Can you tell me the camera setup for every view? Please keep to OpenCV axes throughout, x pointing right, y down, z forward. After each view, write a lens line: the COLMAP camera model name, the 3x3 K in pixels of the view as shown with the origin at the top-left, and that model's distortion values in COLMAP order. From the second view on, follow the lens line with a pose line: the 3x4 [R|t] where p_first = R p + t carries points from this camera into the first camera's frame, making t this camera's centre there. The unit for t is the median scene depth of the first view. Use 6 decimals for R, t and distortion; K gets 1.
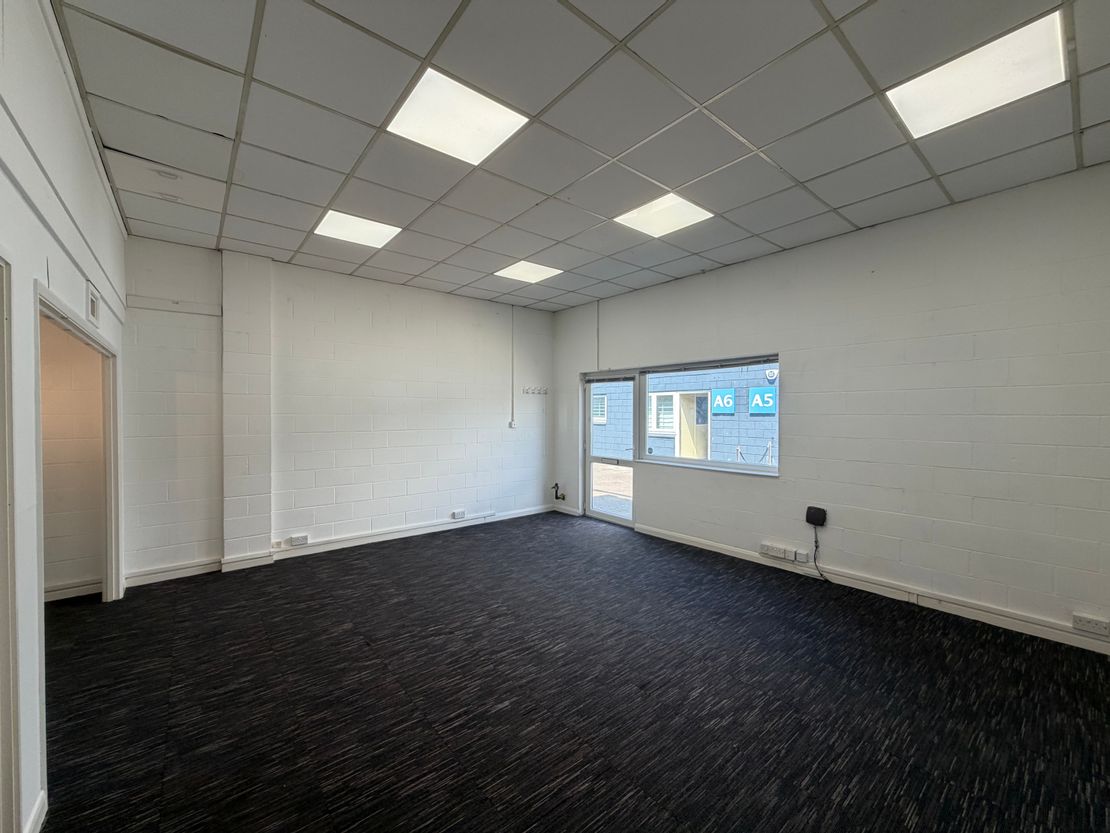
lens RADIAL K [[443.6, 0, 555.0], [0, 443.6, 416.5], [0, 0, 1]] dist [-0.000893, -0.000075]
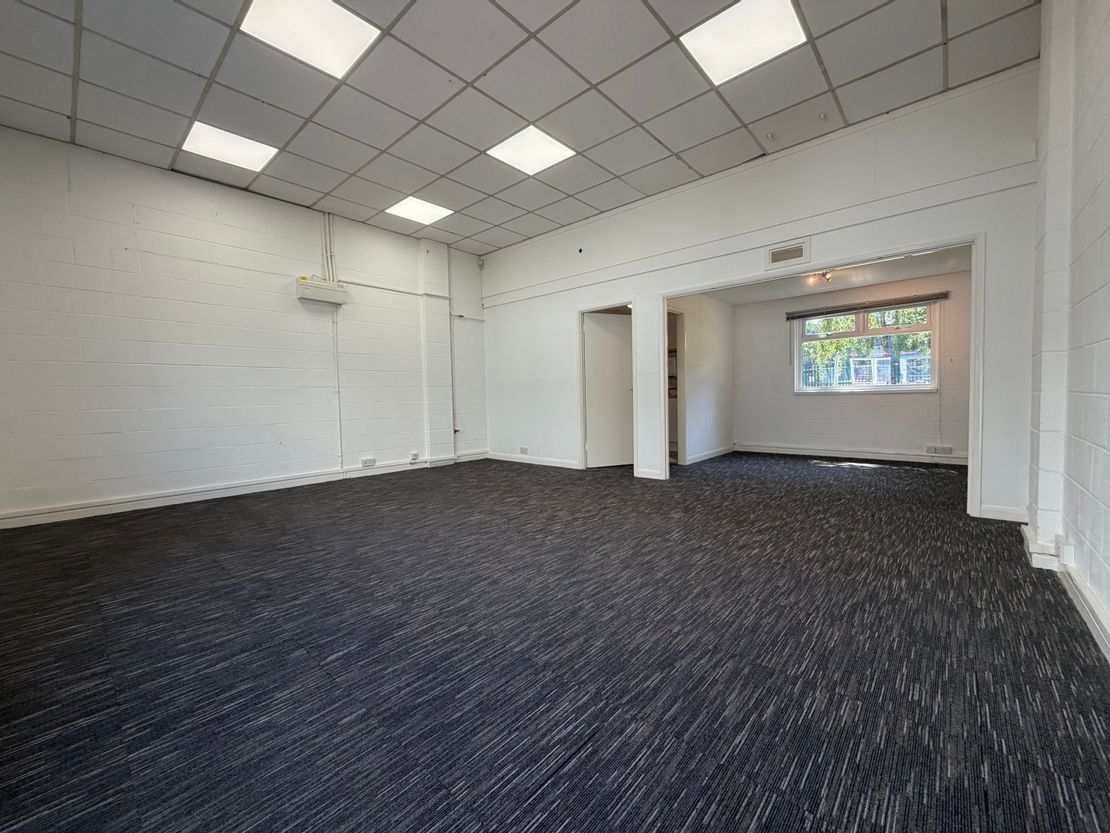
lens RADIAL K [[443.6, 0, 555.0], [0, 443.6, 416.5], [0, 0, 1]] dist [-0.000893, -0.000075]
pose [[-0.987921, 0.029709, -0.152087, -0.020544], [0.021333, 0.998179, 0.056417, 0.139315], [0.153486, 0.052491, -0.986756, 1.700622]]
